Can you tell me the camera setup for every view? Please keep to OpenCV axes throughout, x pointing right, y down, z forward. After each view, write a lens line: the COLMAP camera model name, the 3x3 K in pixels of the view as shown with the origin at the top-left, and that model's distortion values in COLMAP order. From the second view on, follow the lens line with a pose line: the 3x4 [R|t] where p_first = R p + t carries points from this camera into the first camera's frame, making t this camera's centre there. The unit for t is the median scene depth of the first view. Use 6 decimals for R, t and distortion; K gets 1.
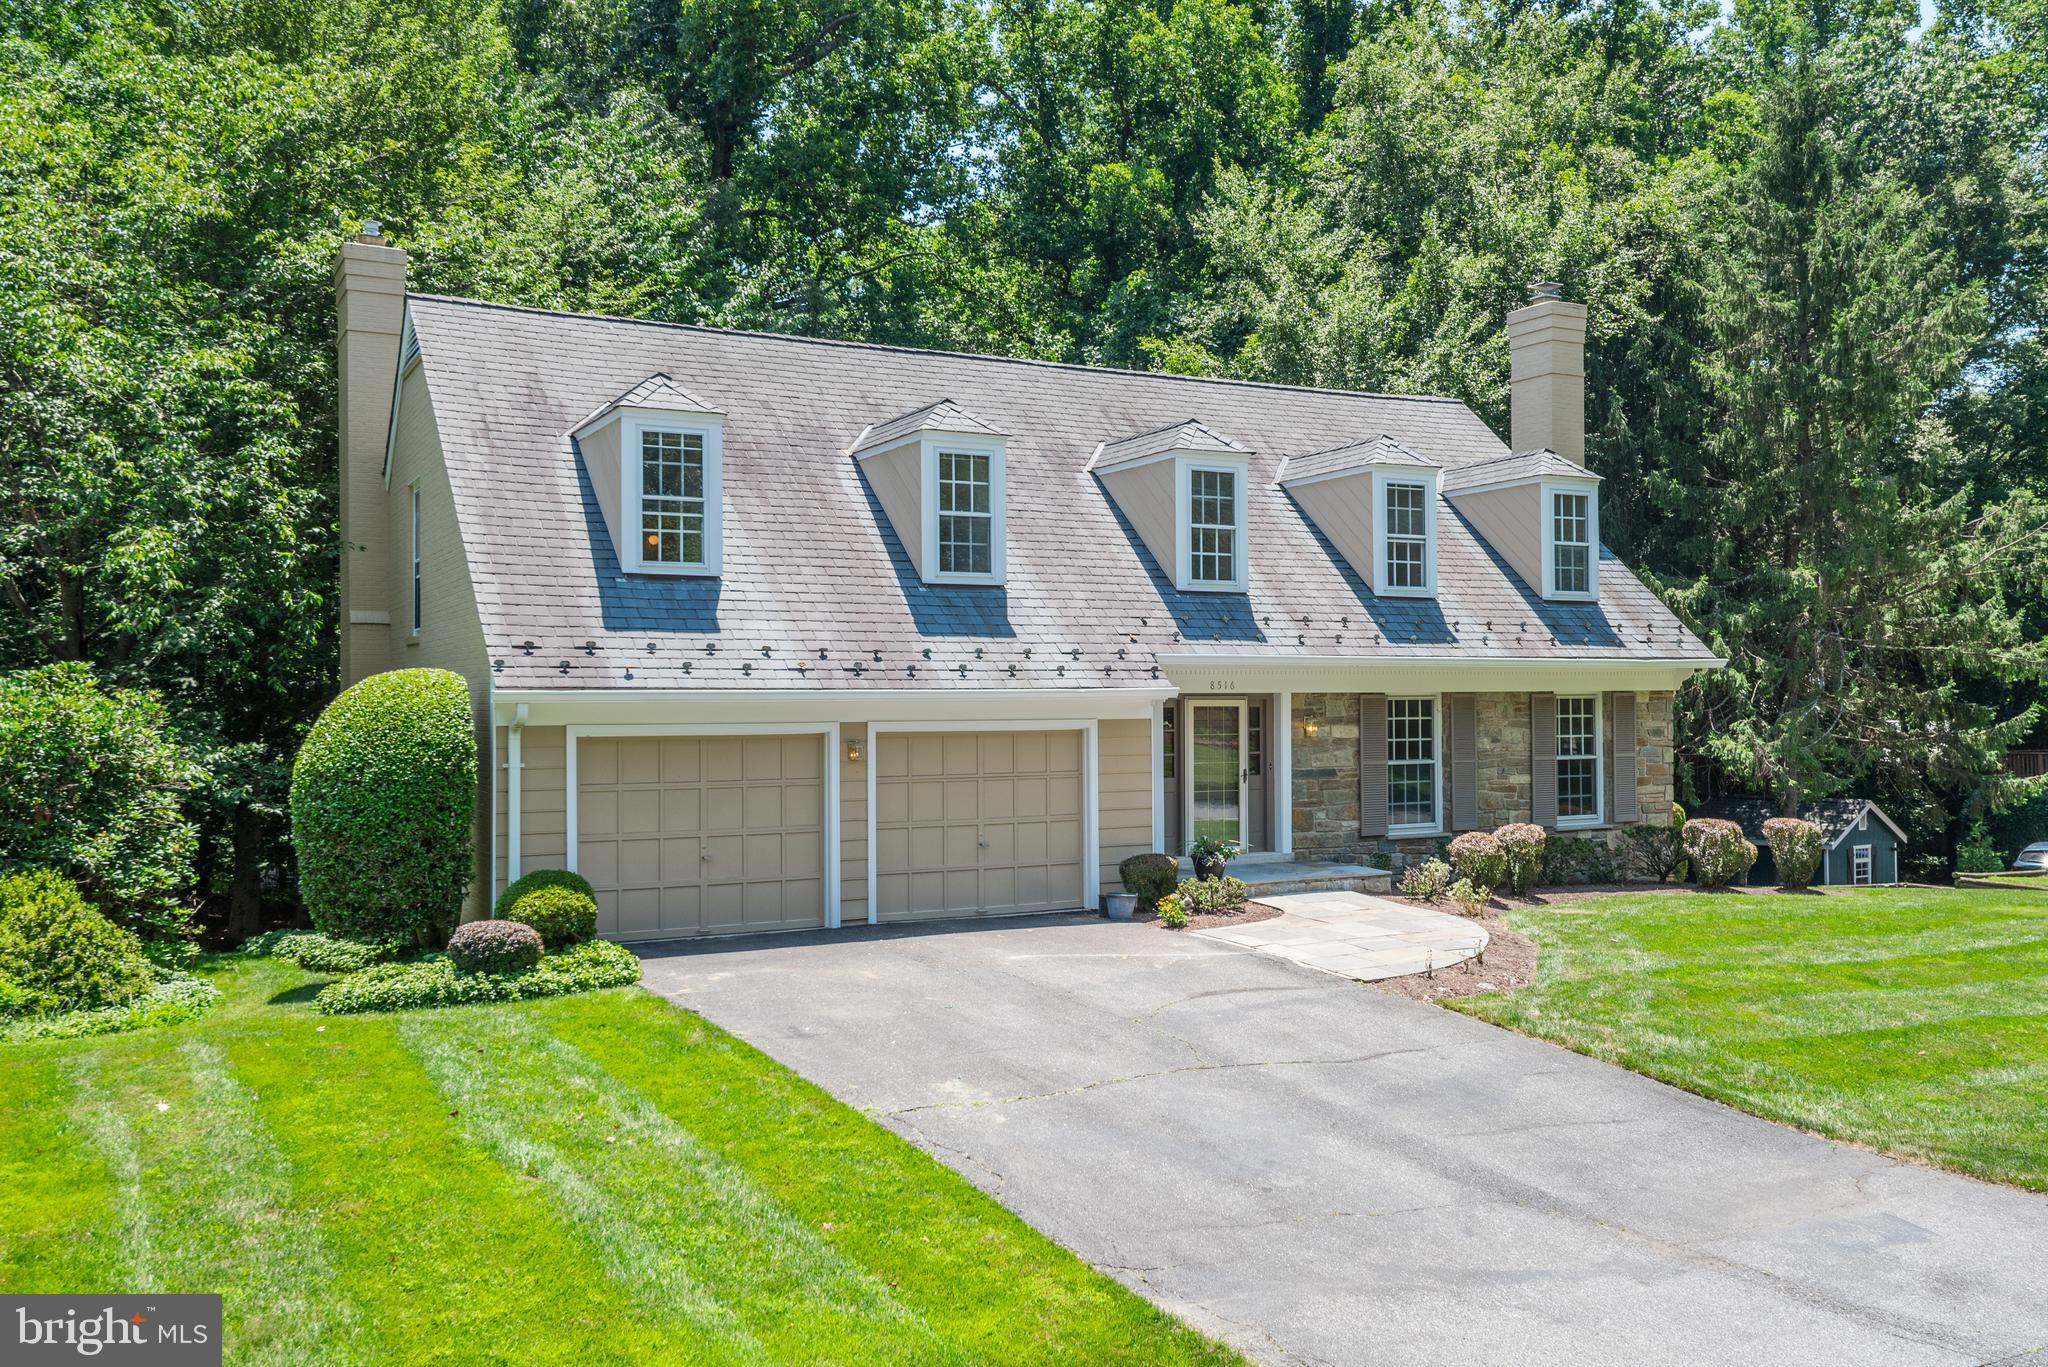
lens RADIAL K [[1569.5, 0, 1024.0], [0, 1569.5, 683.5], [0, 0, 1]] dist [0.078240, -0.000156]
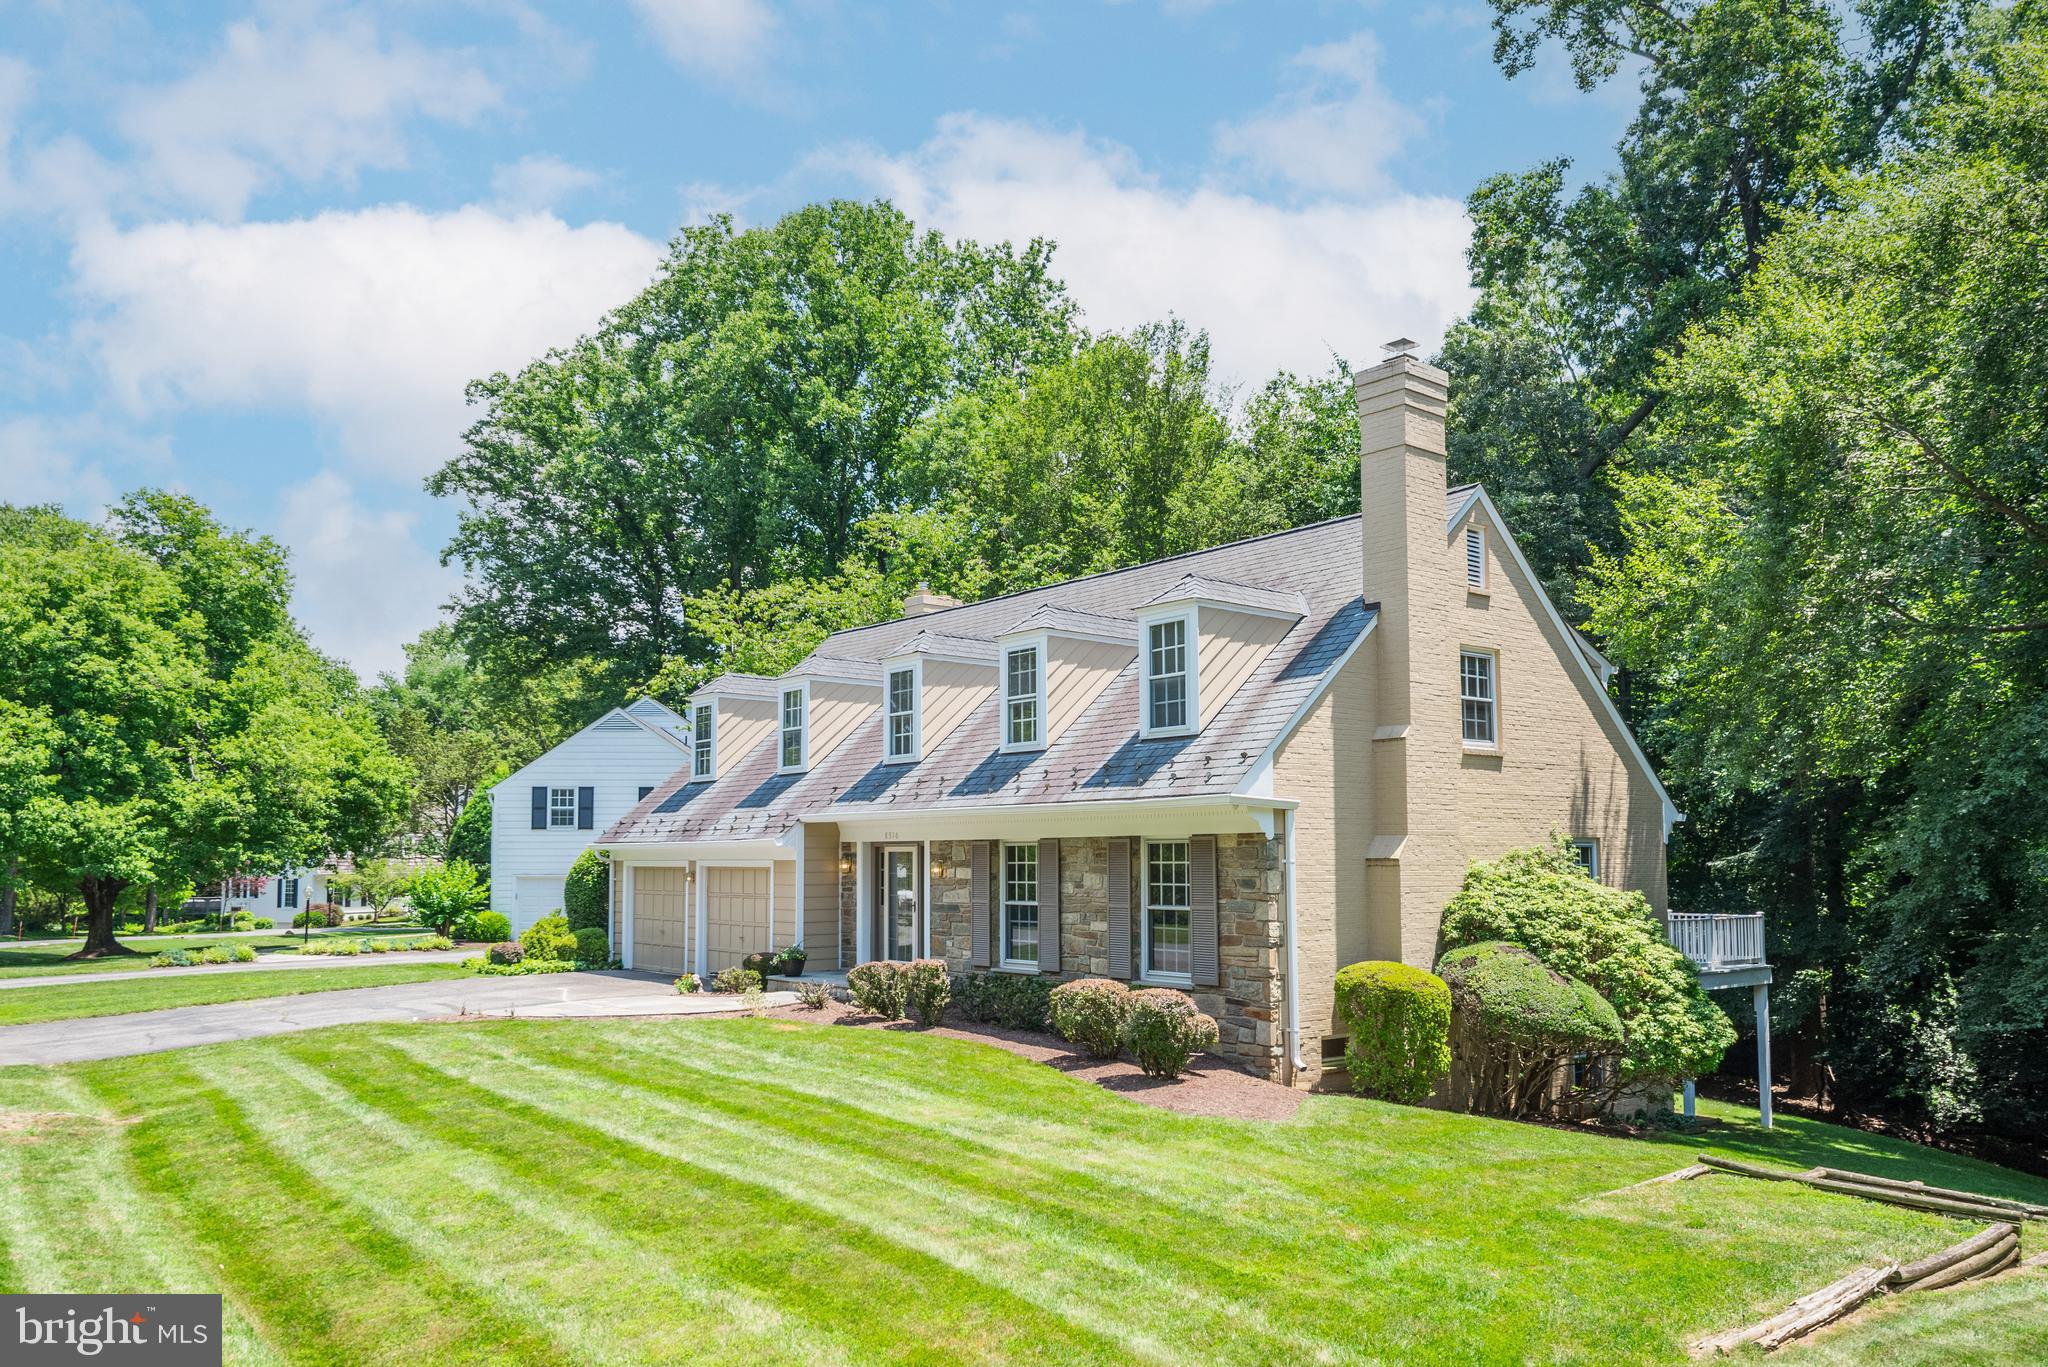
lens RADIAL K [[1411.9, 0, 1024.0], [0, 1411.9, 683.5], [0, 0, 1]] dist [0.000232, -0.000038]
pose [[0.213823, -0.112690, -0.970351, 1.300979], [0.017124, 0.993604, -0.111617, 0.008703], [0.976722, 0.007250, 0.214385, 0.853584]]
